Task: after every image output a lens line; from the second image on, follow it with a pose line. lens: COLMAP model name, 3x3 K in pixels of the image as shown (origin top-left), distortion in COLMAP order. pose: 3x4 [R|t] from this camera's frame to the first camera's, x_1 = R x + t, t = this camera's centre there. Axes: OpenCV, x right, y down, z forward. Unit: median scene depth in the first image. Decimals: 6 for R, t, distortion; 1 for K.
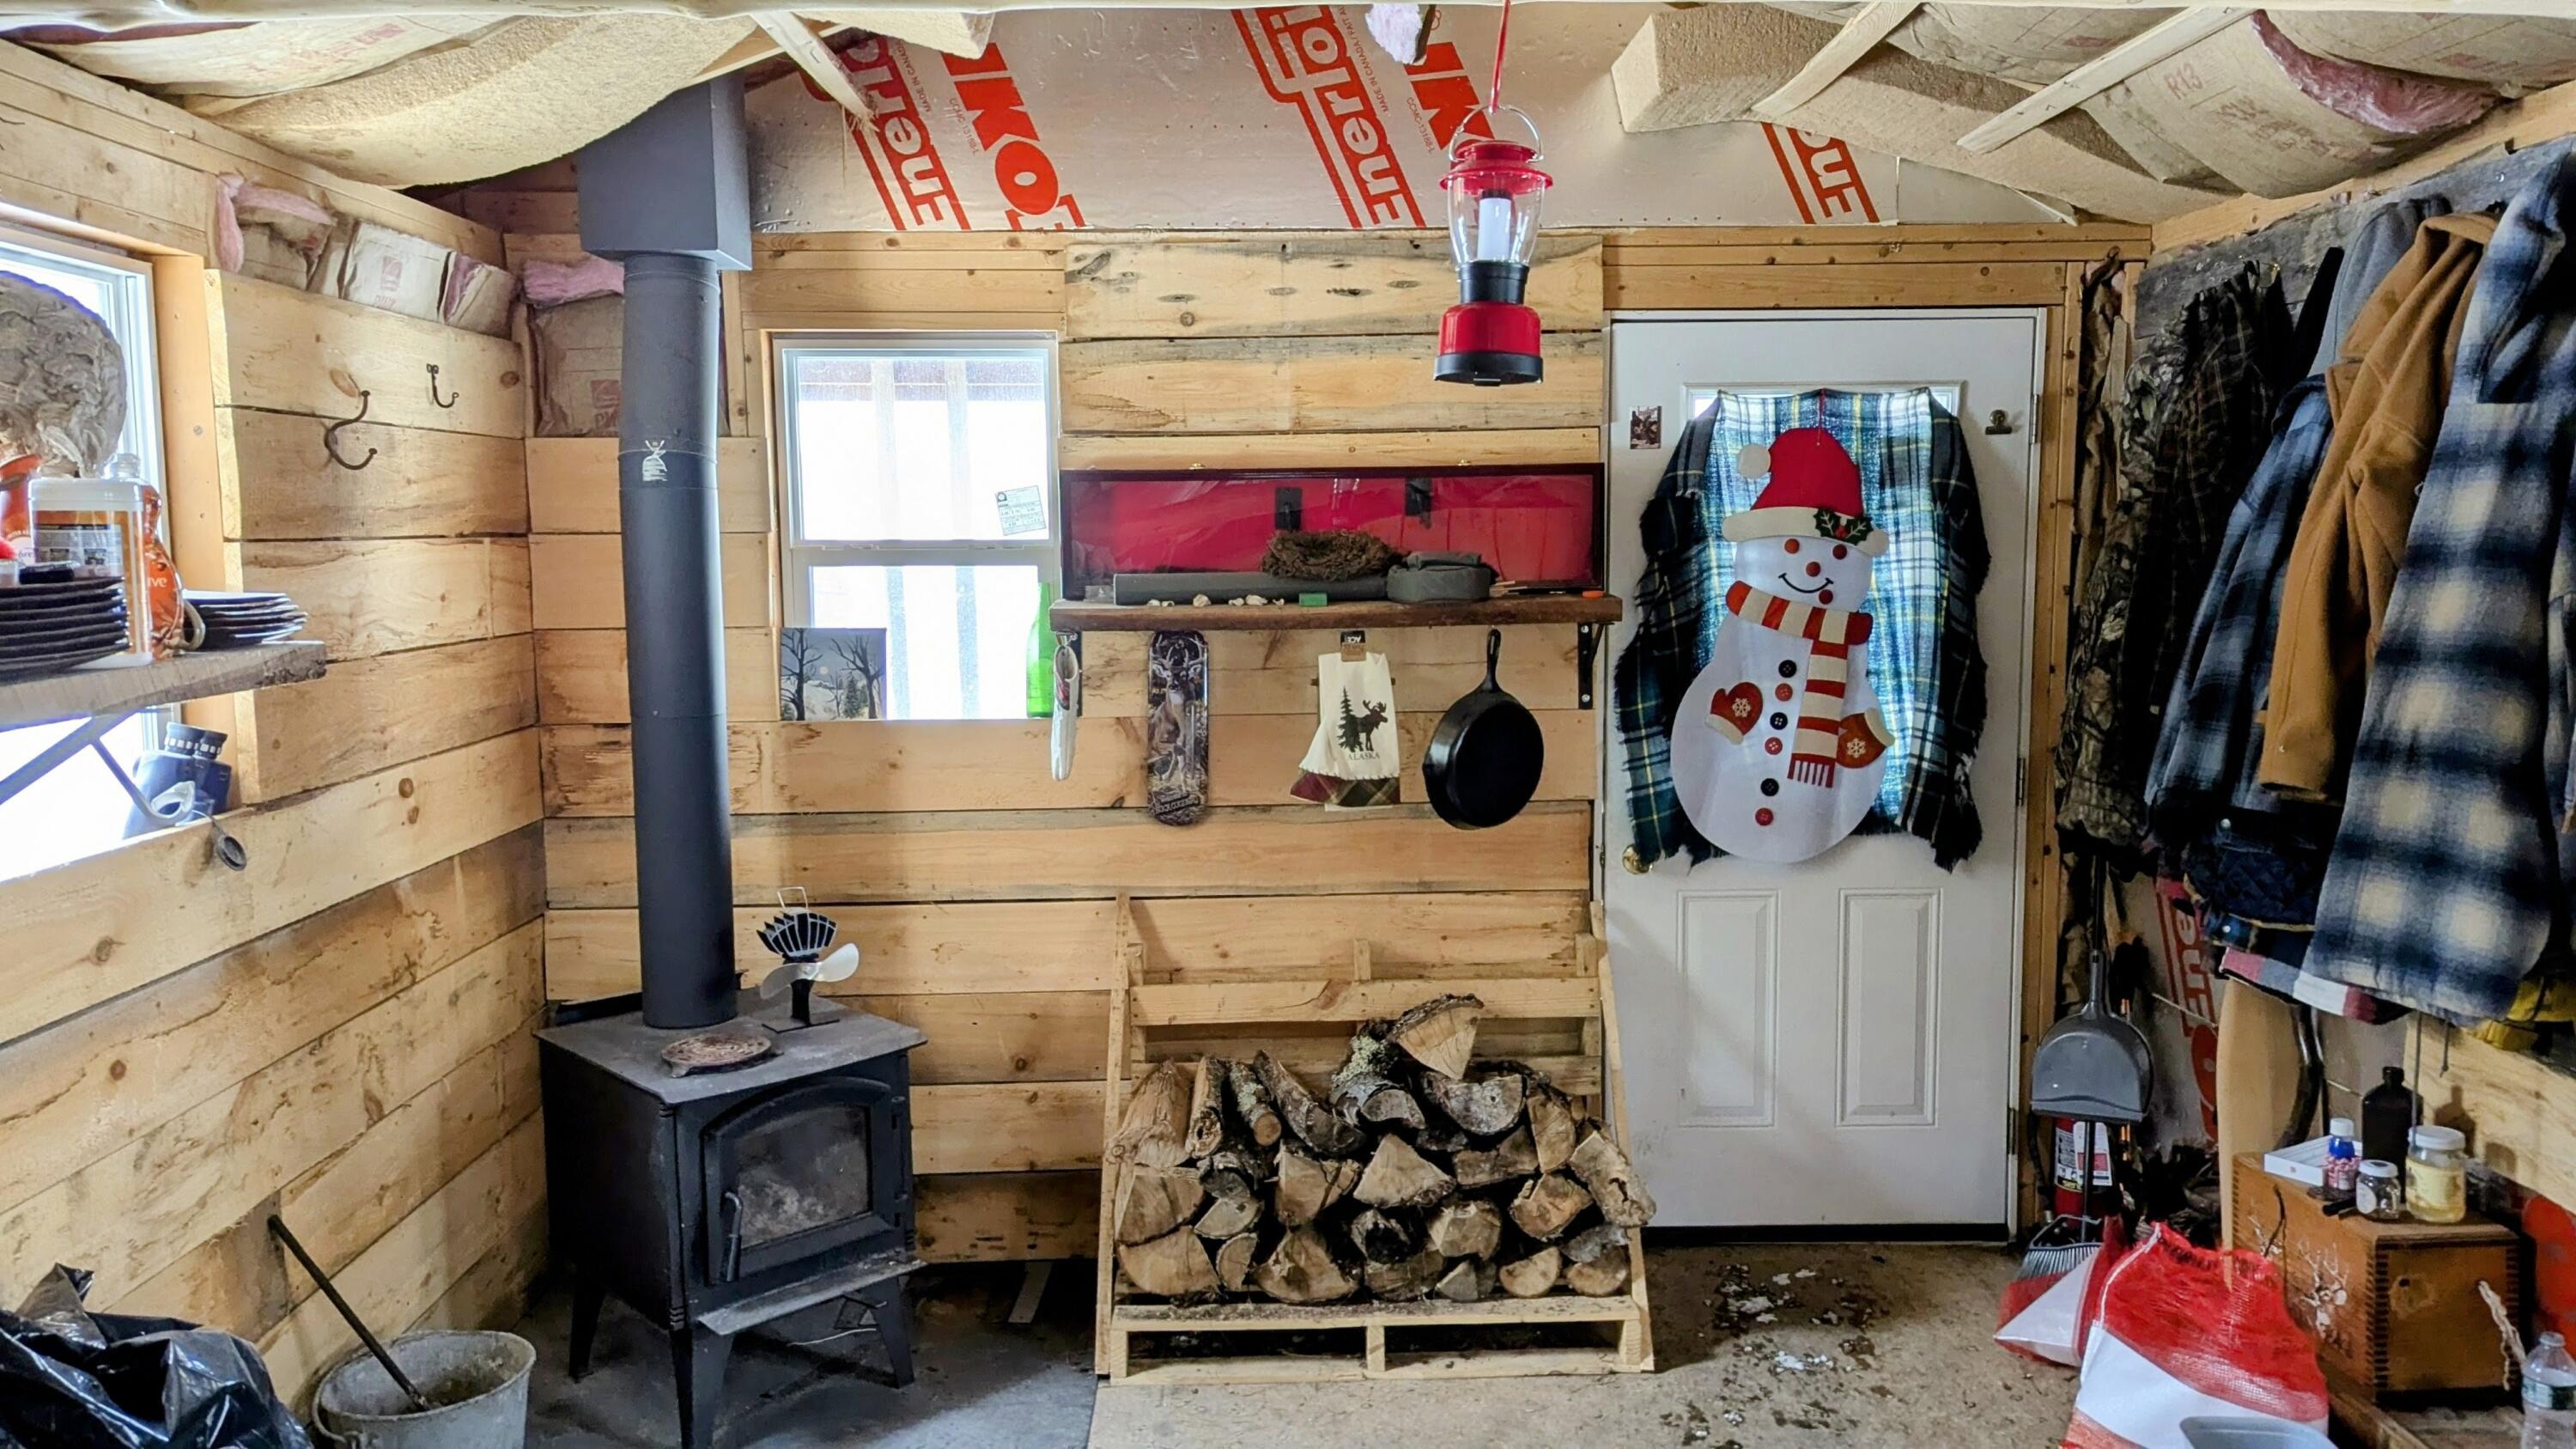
lens RADIAL K [[1840.1, 0, 1289.8], [0, 1840.1, 721.4], [0, 0, 1]] dist [0.040125, -0.012320]
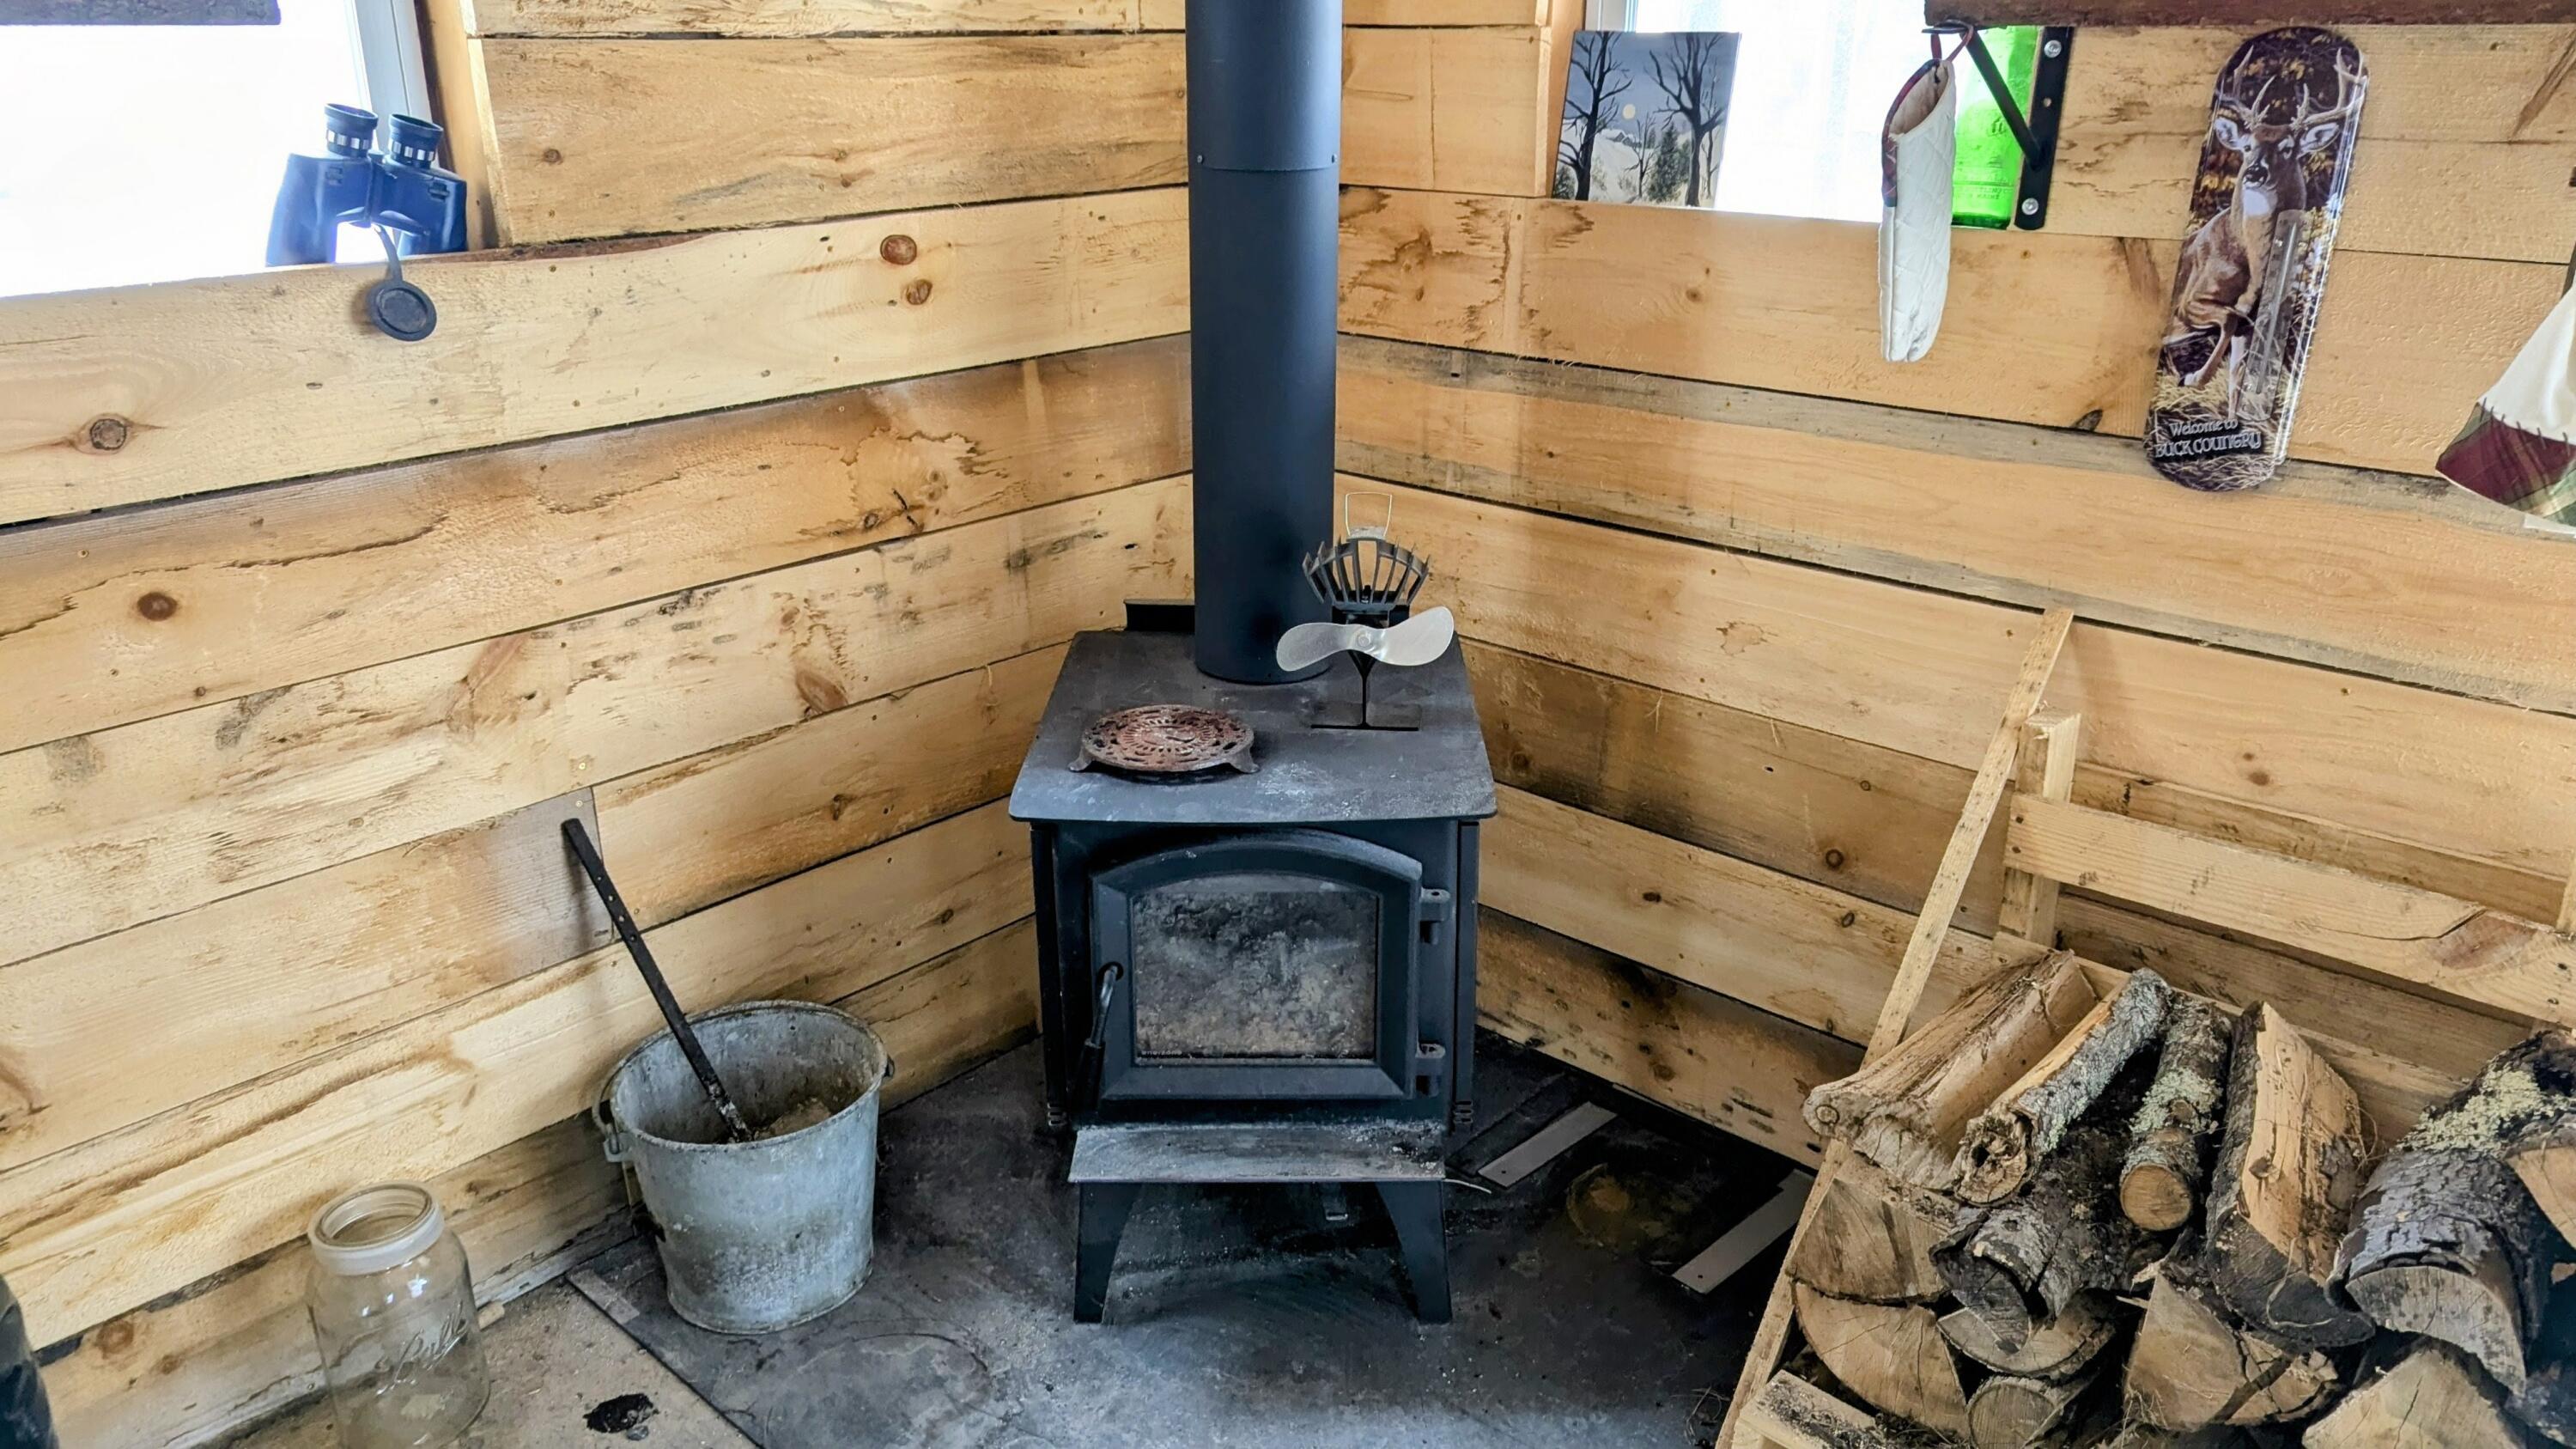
lens RADIAL K [[1840.1, 0, 1285.1], [0, 1840.1, 729.4], [0, 0, 1]] dist [0.040125, -0.012320]
pose [[0.715515, 0.257588, -0.649374, 0.093817], [-0.076831, 0.952916, 0.293338, -0.005305], [0.694360, -0.159996, 0.701617, 0.506083]]
